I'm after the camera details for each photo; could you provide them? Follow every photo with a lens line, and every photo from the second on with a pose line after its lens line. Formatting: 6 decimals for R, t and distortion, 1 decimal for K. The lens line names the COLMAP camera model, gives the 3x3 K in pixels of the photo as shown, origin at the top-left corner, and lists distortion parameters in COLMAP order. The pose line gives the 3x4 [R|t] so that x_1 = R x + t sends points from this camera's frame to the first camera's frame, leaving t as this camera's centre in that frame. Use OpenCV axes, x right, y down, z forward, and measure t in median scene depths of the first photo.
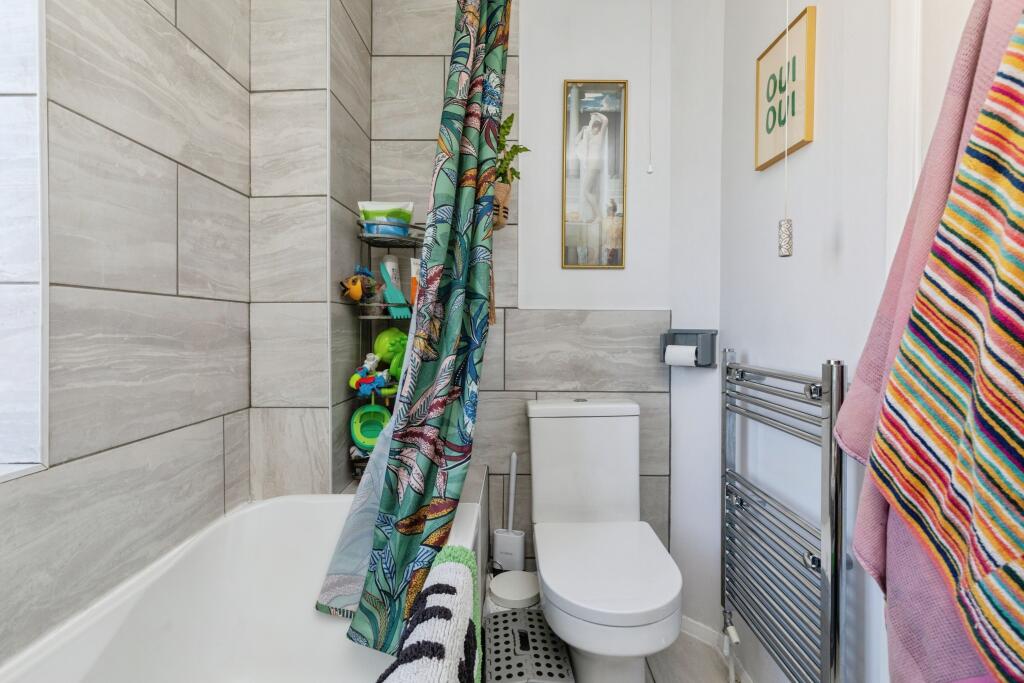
lens RADIAL K [[450.7, 0, 512.0], [0, 450.7, 341.5], [0, 0, 1]] dist [0.000139, 0.000138]
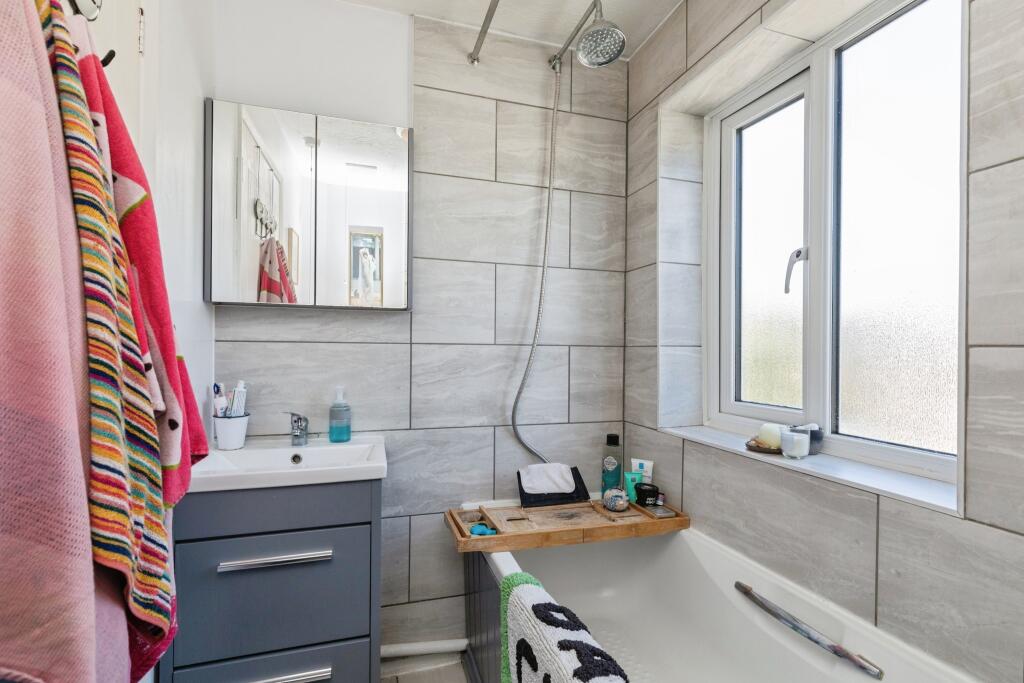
lens RADIAL K [[450.7, 0, 512.0], [0, 450.7, 341.5], [0, 0, 1]] dist [0.000139, 0.000138]
pose [[-0.946686, -0.009148, -0.322027, 0.318084], [-0.014921, 0.999769, 0.015463, -0.132931], [0.321811, 0.019443, -0.946604, 1.587246]]
